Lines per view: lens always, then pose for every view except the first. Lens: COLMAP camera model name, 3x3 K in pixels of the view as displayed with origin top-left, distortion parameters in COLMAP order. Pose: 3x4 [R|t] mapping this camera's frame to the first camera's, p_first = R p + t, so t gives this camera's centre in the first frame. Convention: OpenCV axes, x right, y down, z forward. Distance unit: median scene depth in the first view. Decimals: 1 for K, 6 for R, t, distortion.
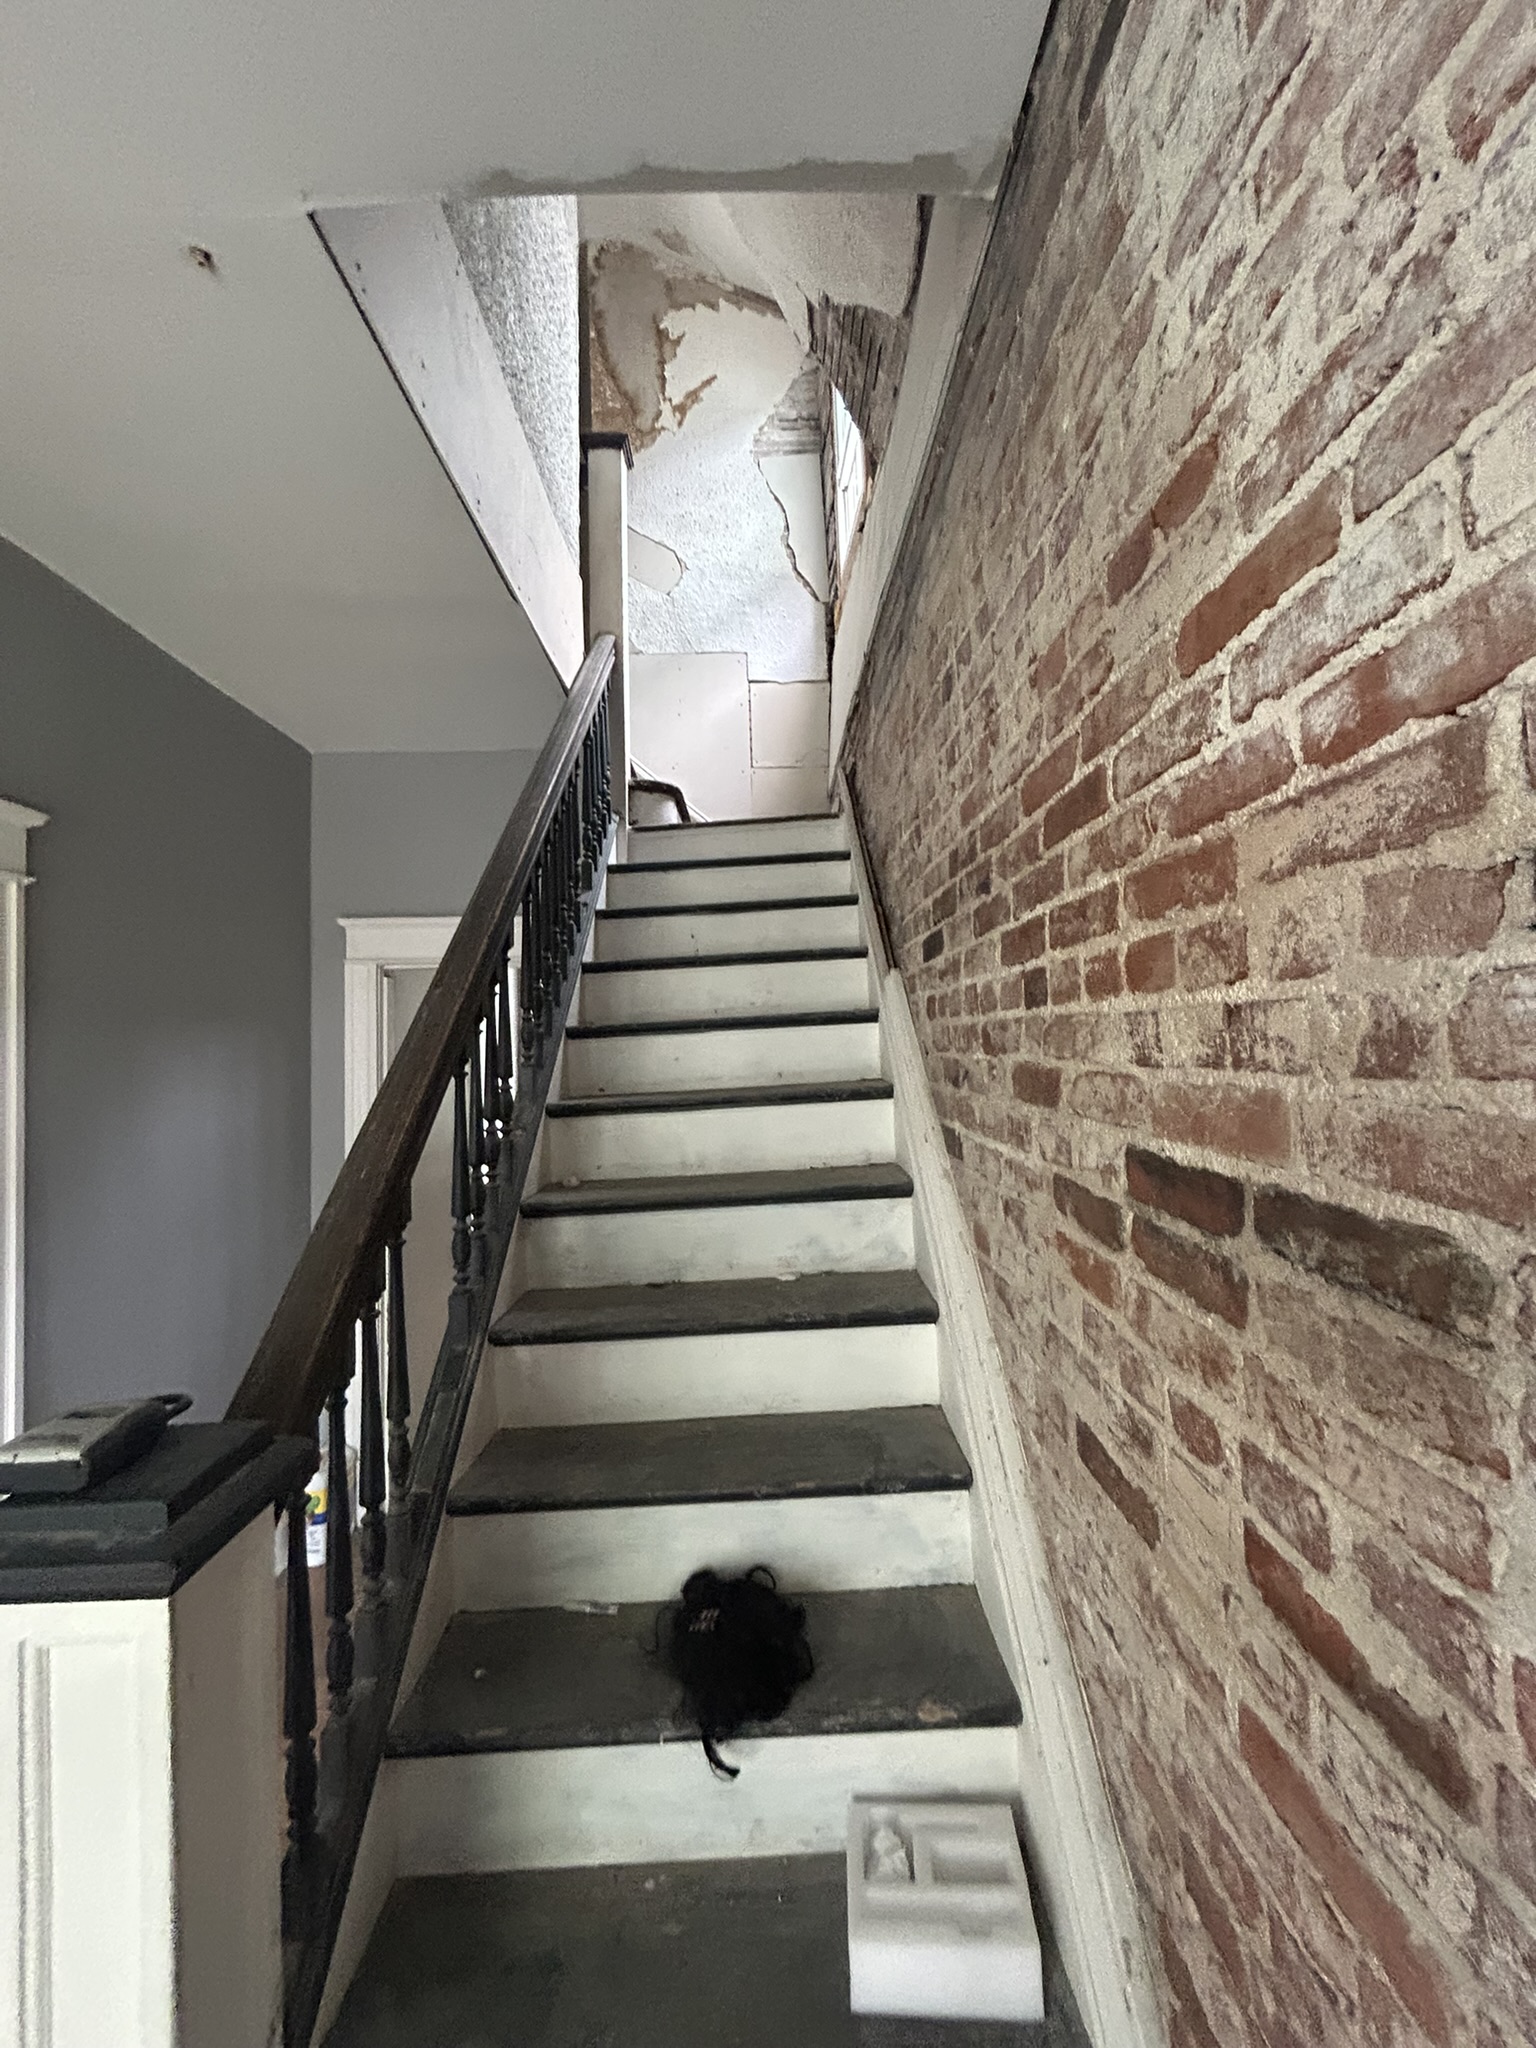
lens RADIAL K [[819.2, 0, 768.0], [0, 819.2, 1024.0], [0, 0, 1]] dist [-0.000637, 0.000038]
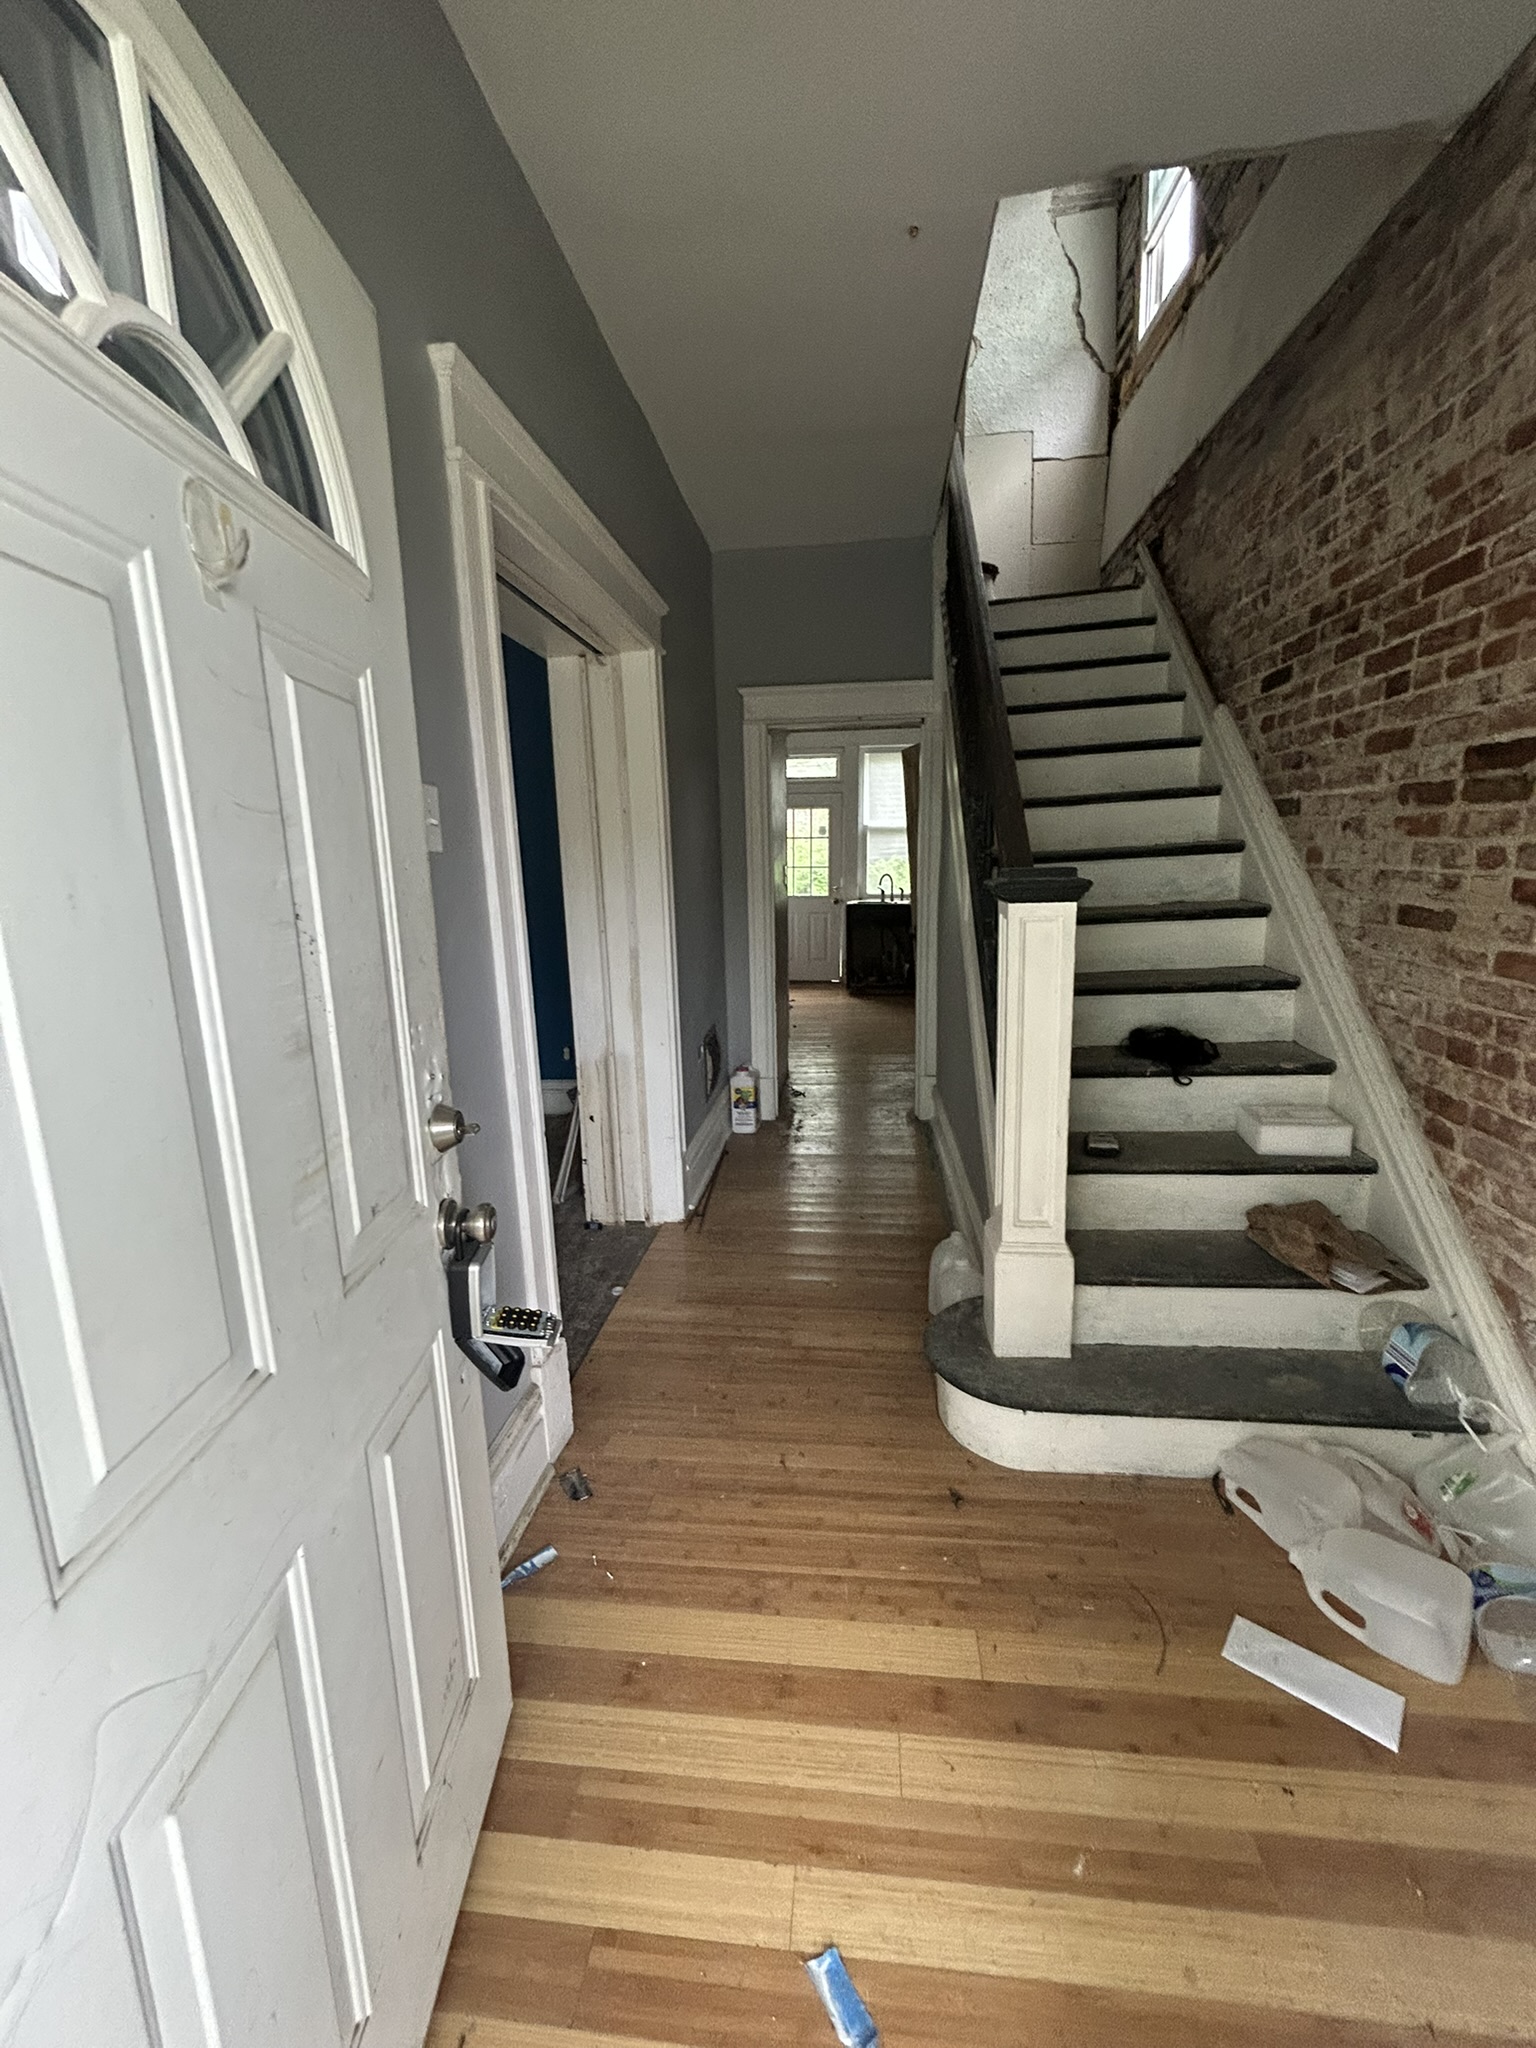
lens RADIAL K [[815.2, 0, 768.0], [0, 815.2, 1024.0], [0, 0, 1]] dist [0.003179, -0.000161]
pose [[0.991229, 0.017634, -0.130971, -0.678859], [0.013030, 0.973187, 0.229647, 0.215661], [0.131509, -0.229340, 0.964421, -0.917978]]
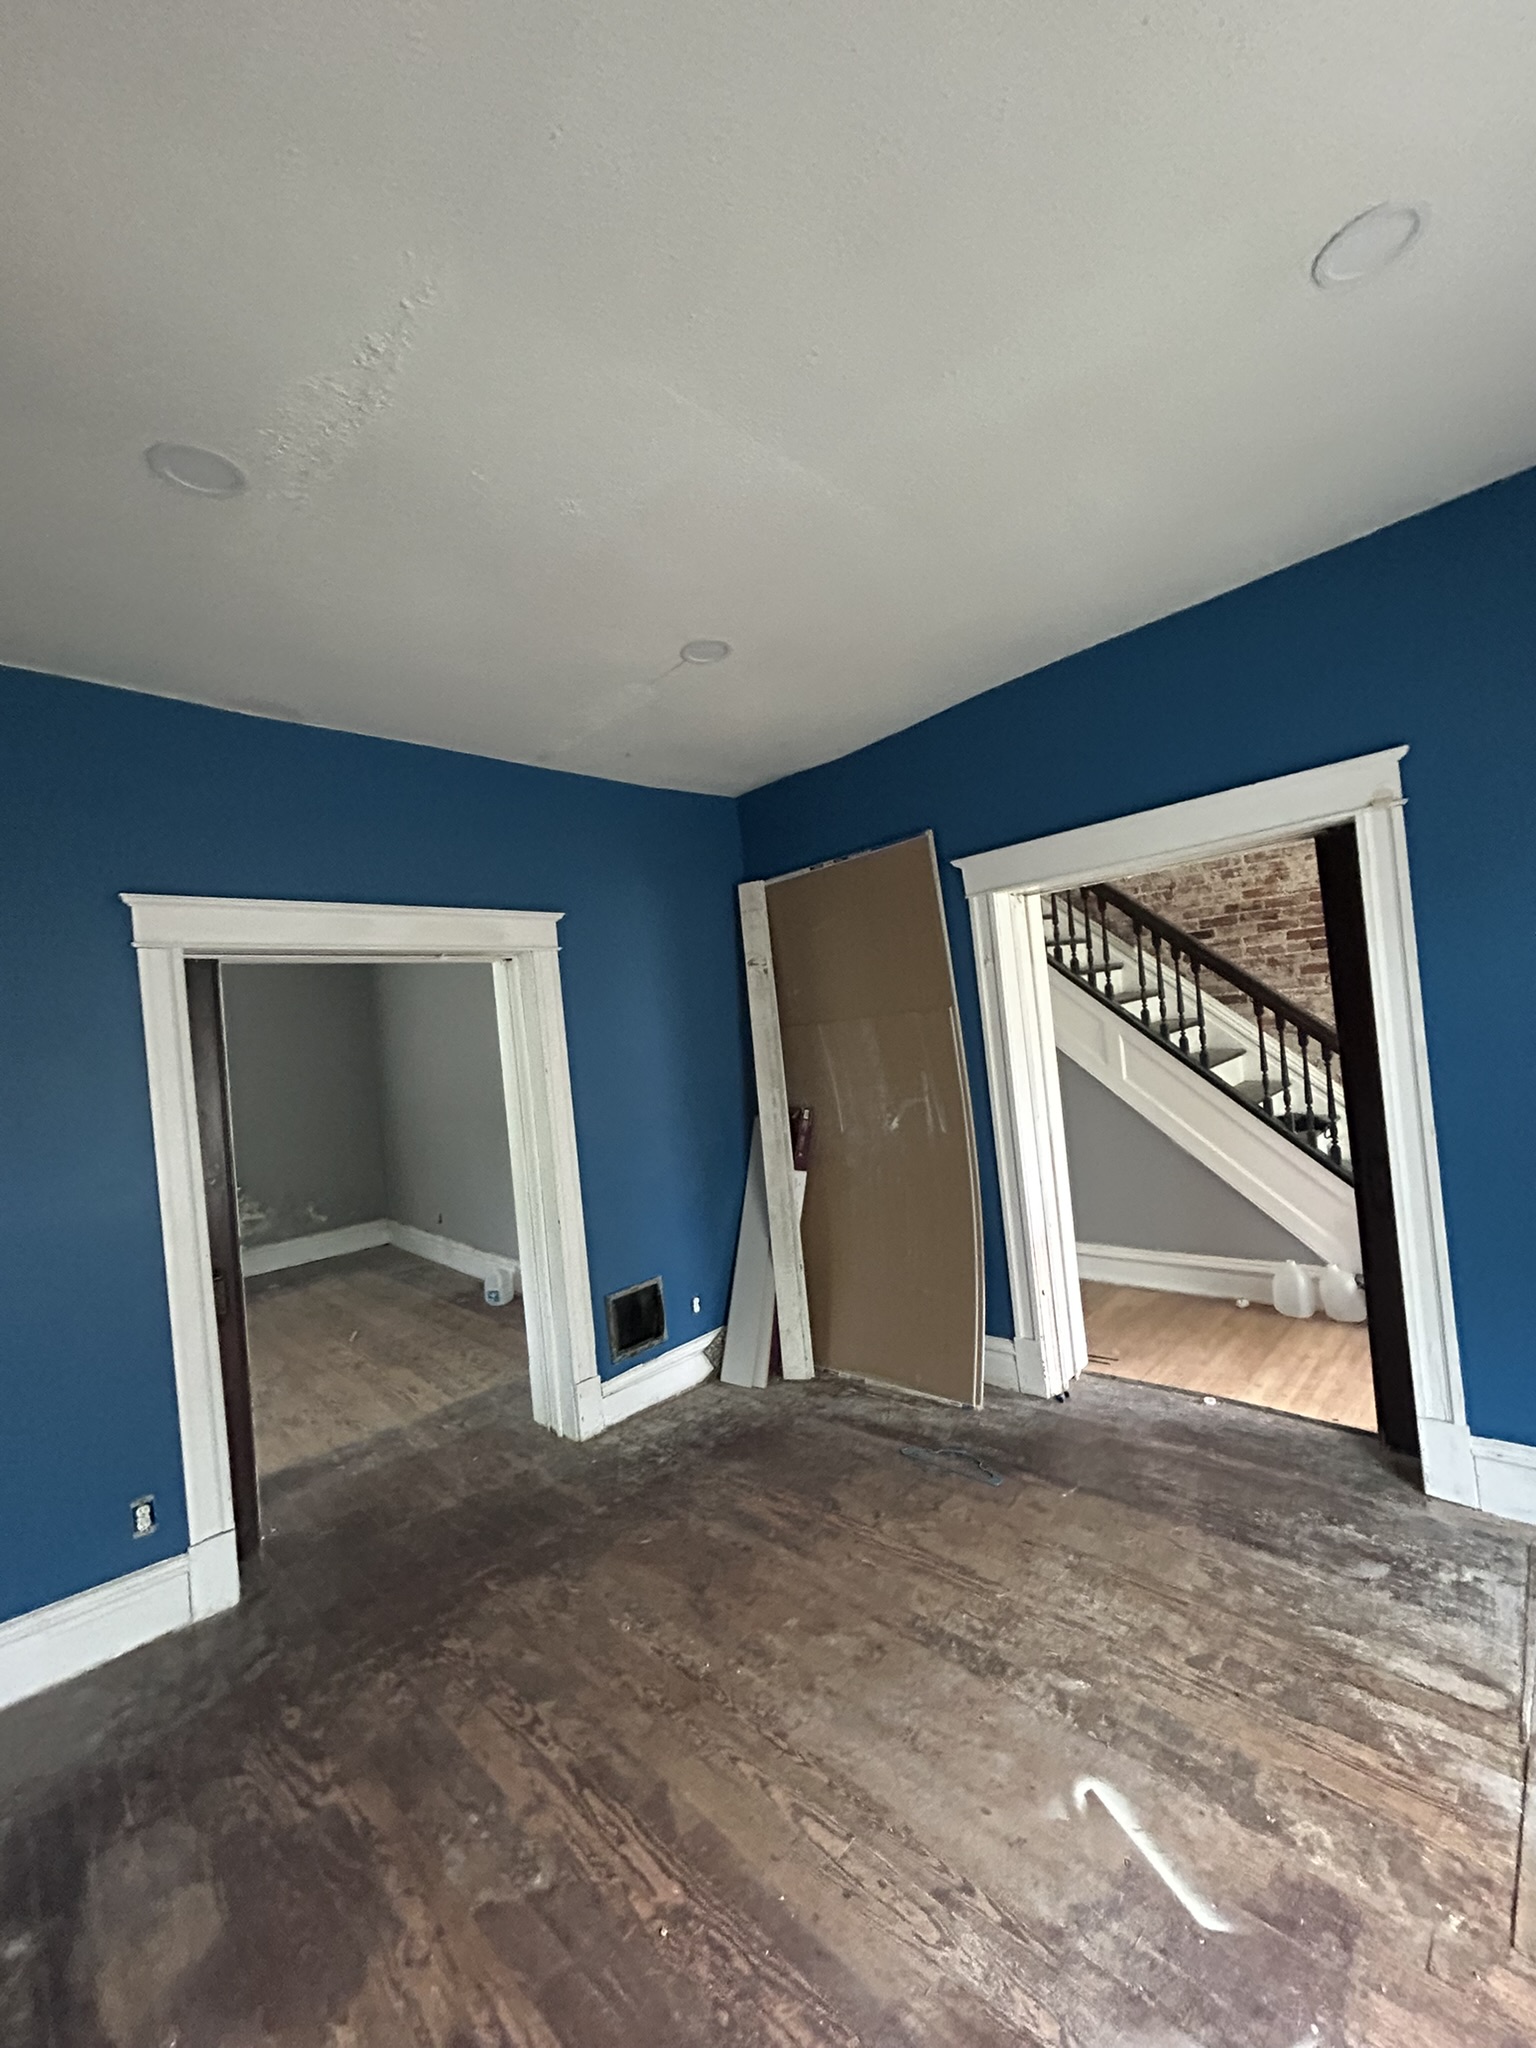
lens RADIAL K [[815.2, 0, 768.0], [0, 815.2, 1024.0], [0, 0, 1]] dist [0.003179, -0.000161]
pose [[0.709325, -0.034771, 0.704023, -3.855148], [0.051889, 0.998648, -0.002957, 0.190469], [-0.702969, 0.038628, 0.710171, 0.062816]]
